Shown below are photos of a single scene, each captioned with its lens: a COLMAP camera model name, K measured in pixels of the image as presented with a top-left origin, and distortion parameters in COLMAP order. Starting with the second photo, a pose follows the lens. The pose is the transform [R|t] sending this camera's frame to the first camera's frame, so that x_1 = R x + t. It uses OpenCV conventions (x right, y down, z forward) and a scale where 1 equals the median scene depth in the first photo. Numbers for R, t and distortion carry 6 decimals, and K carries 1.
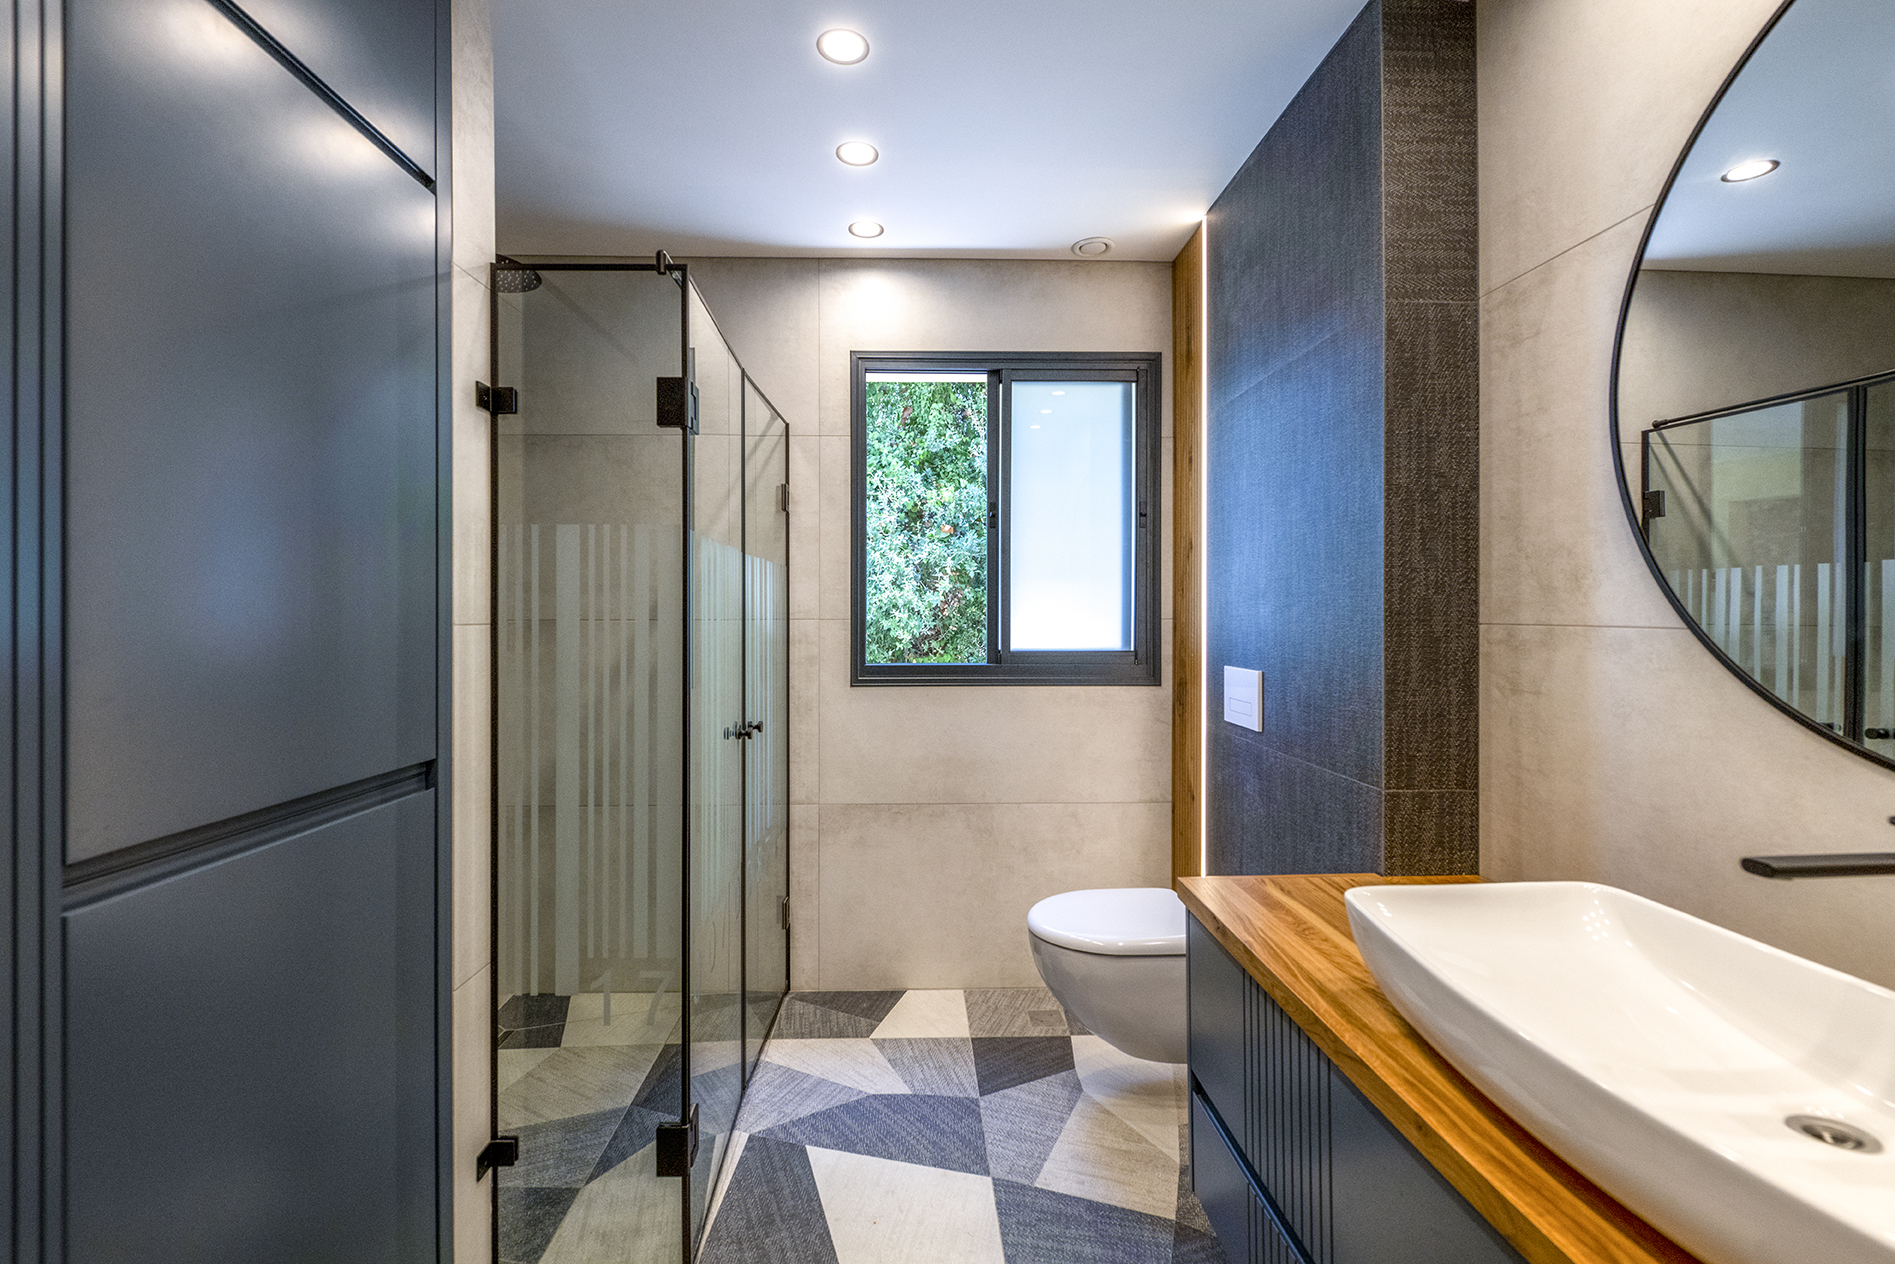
lens RADIAL K [[940.9, 0, 881.0], [0, 940.9, 566.3], [0, 0, 1]] dist [0.008206, -0.000815]
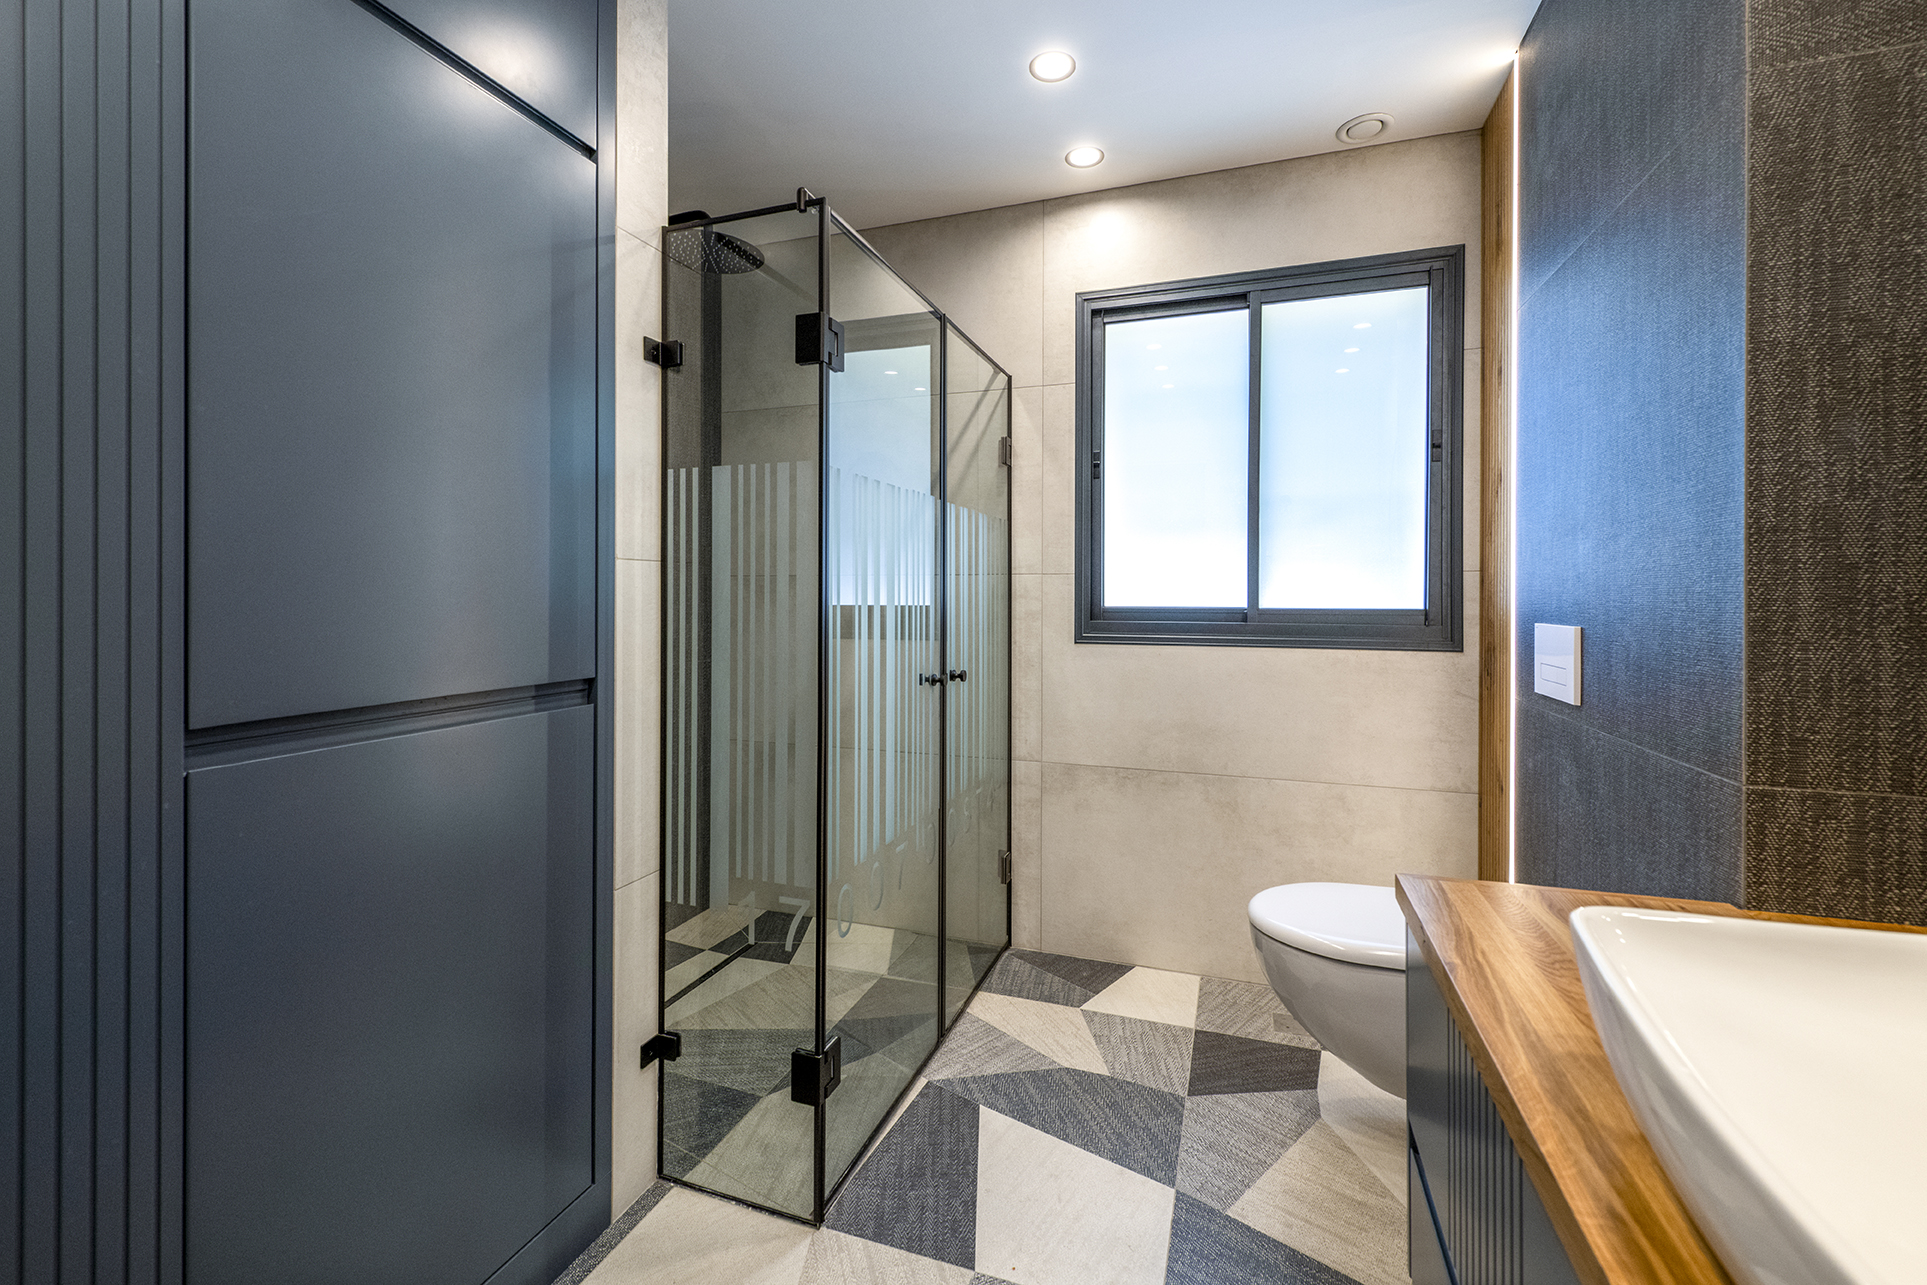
lens RADIAL K [[869.4, 0, 881.3], [0, 869.4, 570.1], [0, 0, 1]] dist [0.027529, -0.007338]
pose [[0.925436, -0.008761, -0.378804, 0.152029], [0.015580, 0.999767, 0.014940, 0.046224], [0.378584, -0.019727, 0.925356, 0.126381]]
